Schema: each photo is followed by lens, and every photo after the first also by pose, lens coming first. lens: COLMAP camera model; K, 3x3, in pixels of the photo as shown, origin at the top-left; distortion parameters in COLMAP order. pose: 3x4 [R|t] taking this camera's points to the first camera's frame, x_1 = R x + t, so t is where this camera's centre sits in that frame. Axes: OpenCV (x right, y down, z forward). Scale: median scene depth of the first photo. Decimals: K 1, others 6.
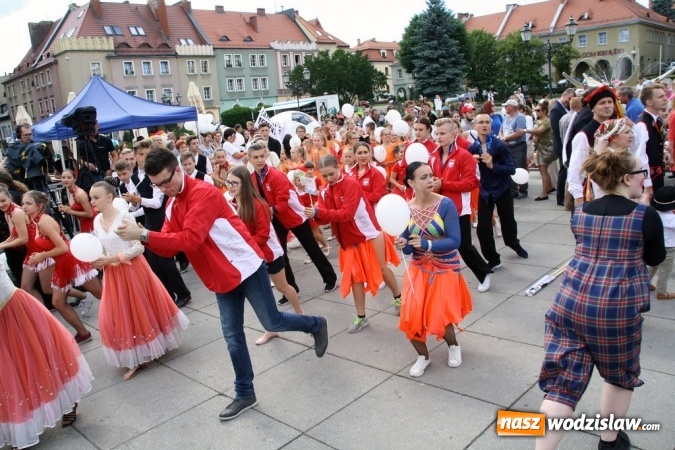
lens RADIAL K [[562.1, 0, 337.5], [0, 562.1, 225.0], [0, 0, 1]] dist [-0.171884, 0.165257]
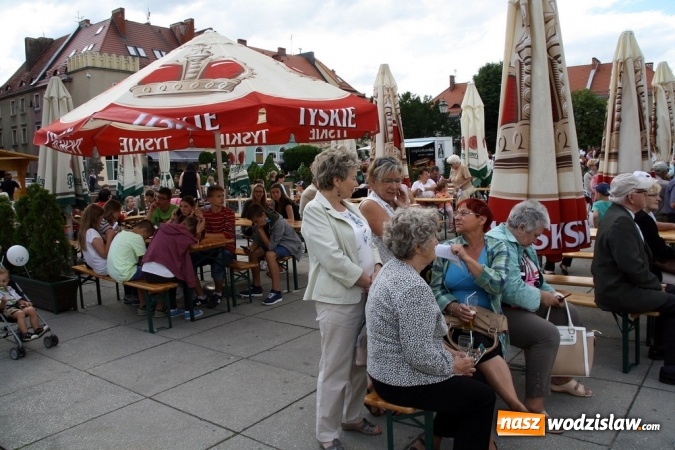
lens RADIAL K [[562.1, 0, 337.5], [0, 562.1, 225.0], [0, 0, 1]] dist [-0.171884, 0.165257]
pose [[0.991577, 0.052294, 0.118491, -0.169024], [-0.039416, 0.993311, -0.108537, 0.002265], [-0.123374, 0.102952, 0.987005, 0.110670]]
